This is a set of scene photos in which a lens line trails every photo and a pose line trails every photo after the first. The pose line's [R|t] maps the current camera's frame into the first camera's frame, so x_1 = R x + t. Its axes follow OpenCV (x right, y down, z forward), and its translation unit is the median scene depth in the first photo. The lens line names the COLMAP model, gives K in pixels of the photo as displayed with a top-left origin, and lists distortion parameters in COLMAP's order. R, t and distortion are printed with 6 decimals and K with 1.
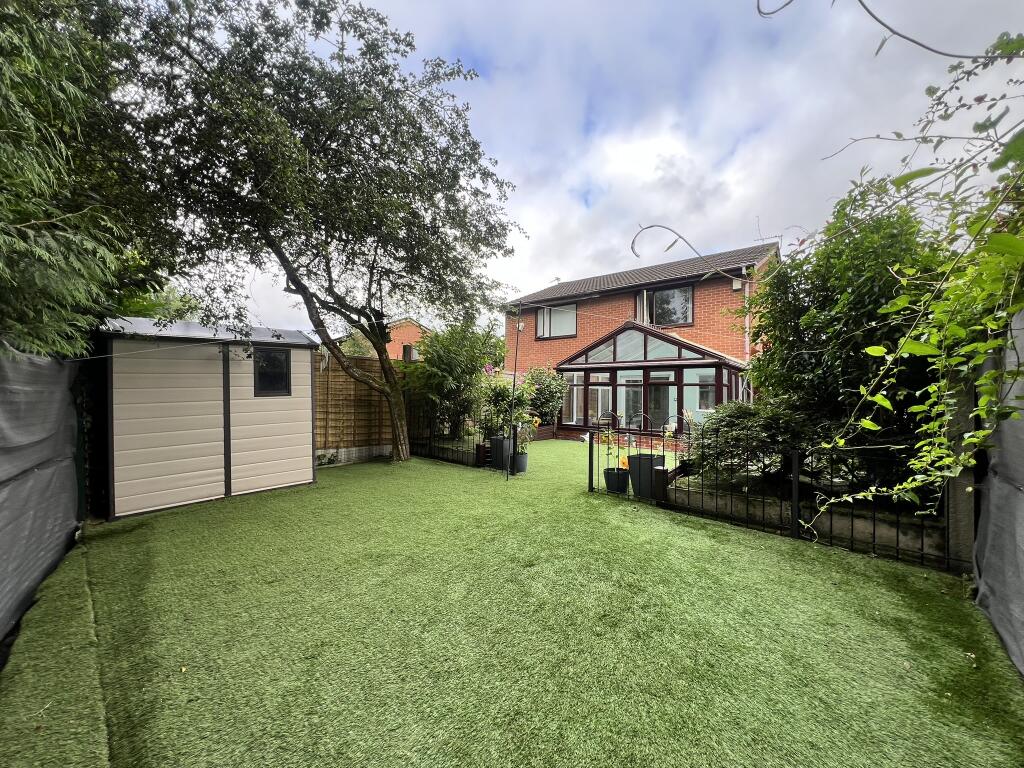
lens RADIAL K [[411.3, 0, 510.2], [0, 411.3, 380.7], [0, 0, 1]] dist [-0.000990, 0.000013]
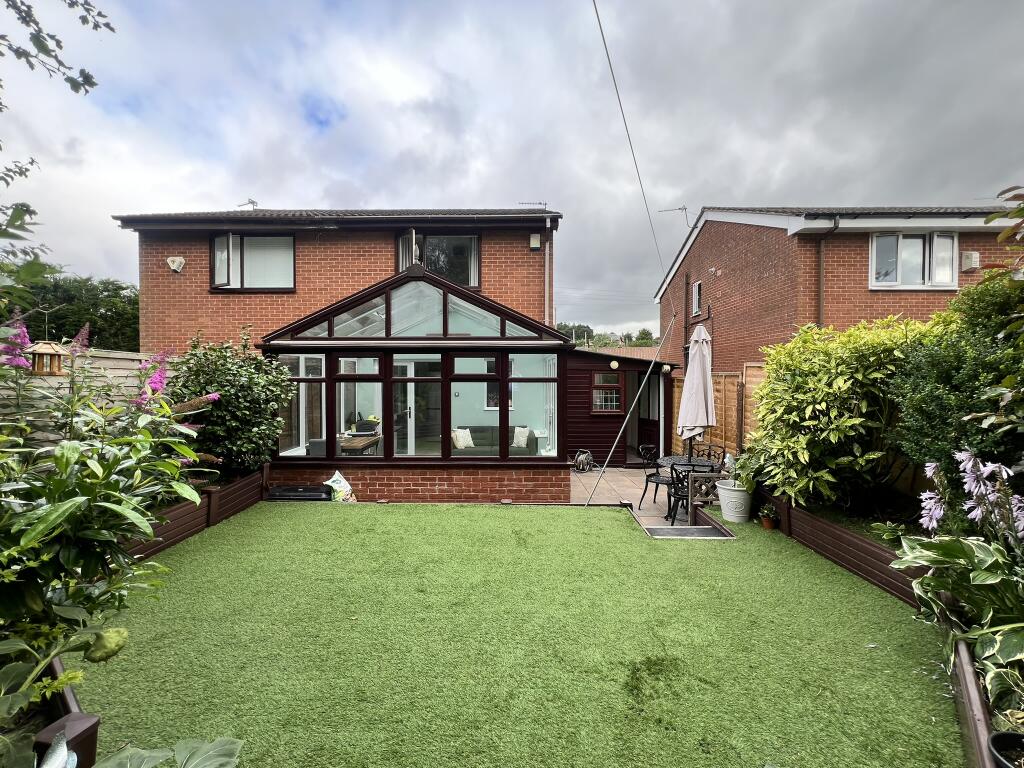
lens RADIAL K [[411.3, 0, 510.2], [0, 411.3, 380.7], [0, 0, 1]] dist [-0.000990, 0.000013]
pose [[0.776396, -0.024926, 0.629752, 0.032430], [-0.010126, 0.998595, 0.052009, -0.017432], [-0.630163, -0.046756, 0.775053, 0.442097]]
